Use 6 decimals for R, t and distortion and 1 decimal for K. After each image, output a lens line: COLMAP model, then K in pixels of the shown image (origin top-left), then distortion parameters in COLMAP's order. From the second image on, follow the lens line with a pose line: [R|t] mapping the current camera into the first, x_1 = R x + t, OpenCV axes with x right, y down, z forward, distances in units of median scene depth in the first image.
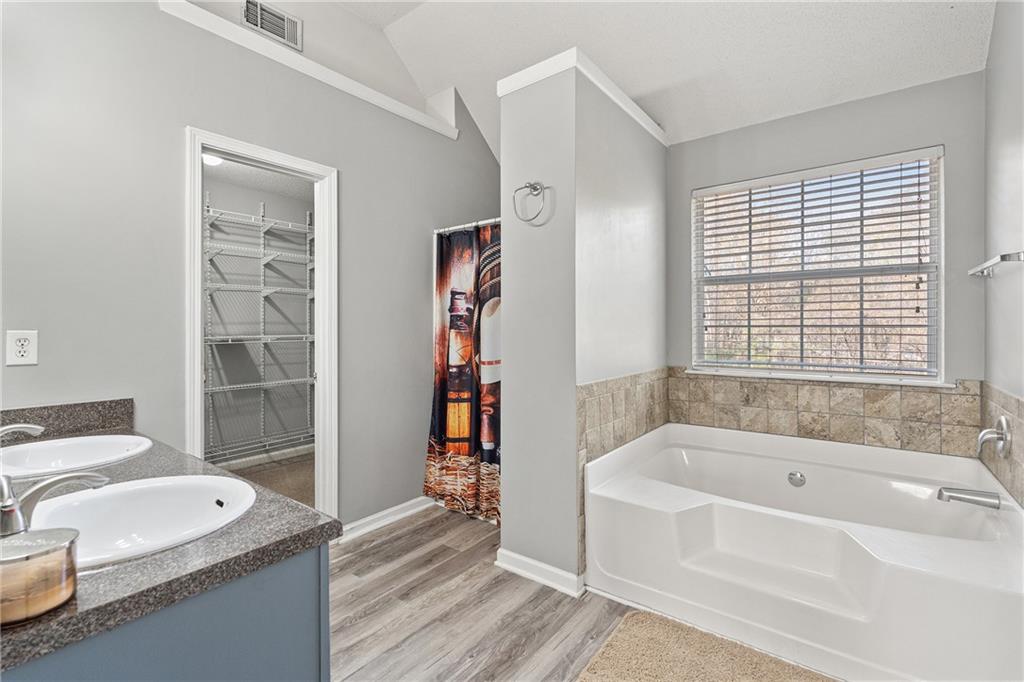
lens RADIAL K [[460.9, 0, 509.1], [0, 460.9, 333.3], [0, 0, 1]] dist [0.002208, -0.000444]
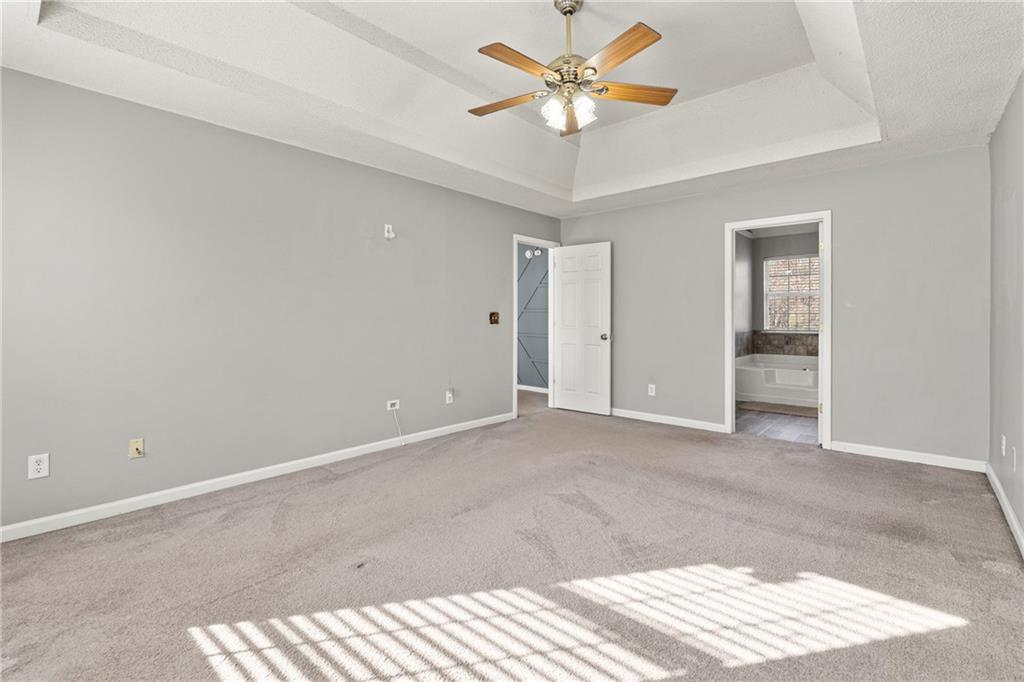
lens RADIAL K [[460.9, 0, 518.1], [0, 460.9, 319.1], [0, 0, 1]] dist [0.002208, -0.000444]
pose [[0.998221, 0.000393, -0.059621, -0.791897], [-0.000295, 0.999999, 0.001667, 0.011031], [0.059622, -0.001646, 0.998220, -1.584313]]
